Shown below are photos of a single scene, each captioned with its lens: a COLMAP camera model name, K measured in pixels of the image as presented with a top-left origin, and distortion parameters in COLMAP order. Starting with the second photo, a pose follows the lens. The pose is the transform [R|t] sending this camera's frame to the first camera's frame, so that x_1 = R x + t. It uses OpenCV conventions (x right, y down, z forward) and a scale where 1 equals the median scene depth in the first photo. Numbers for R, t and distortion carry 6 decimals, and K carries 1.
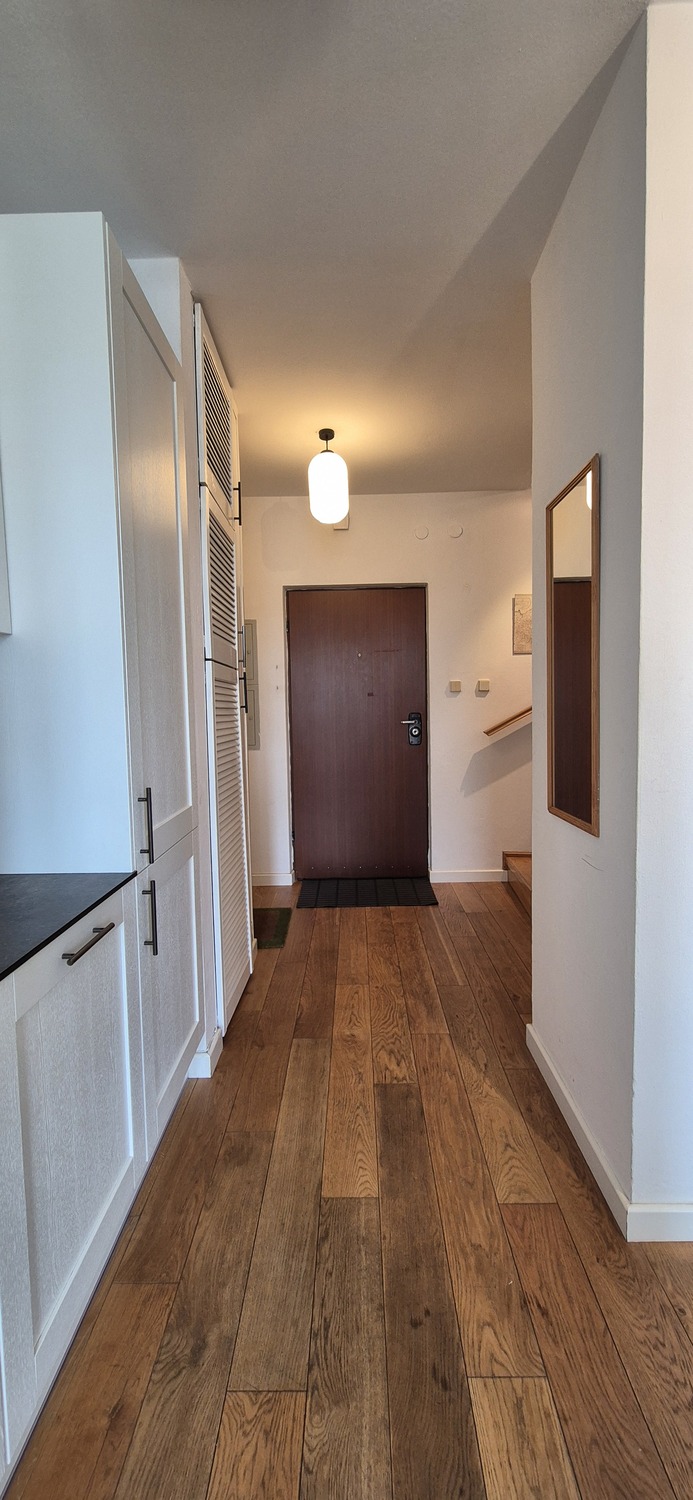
lens RADIAL K [[618.6, 0, 346.5], [0, 618.6, 750.0], [0, 0, 1]] dist [0.001196, -0.000339]
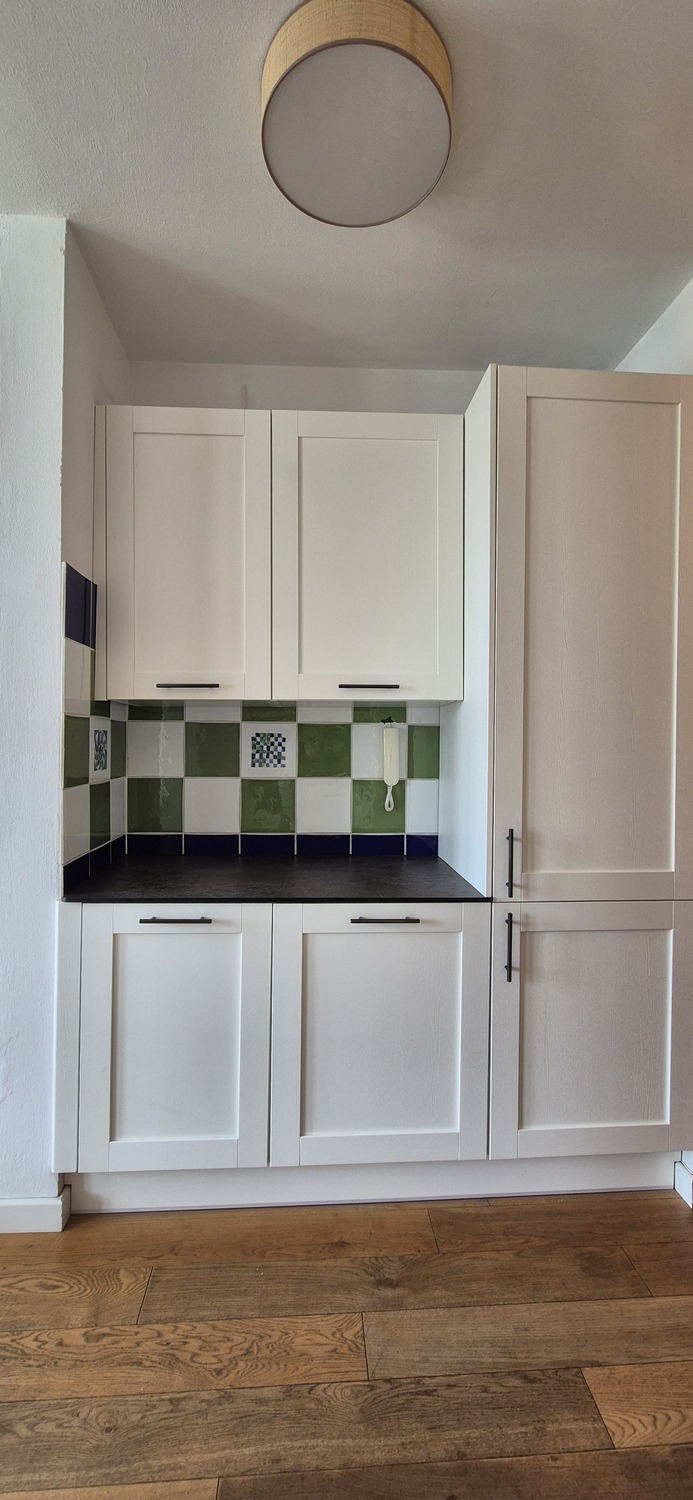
lens RADIAL K [[618.6, 0, 346.5], [0, 618.6, 750.0], [0, 0, 1]] dist [0.001196, -0.000339]
pose [[0.076298, 0.033622, -0.996518, 0.879618], [-0.088470, 0.995718, 0.026821, -0.097671], [0.993152, 0.086116, 0.078946, 0.685934]]
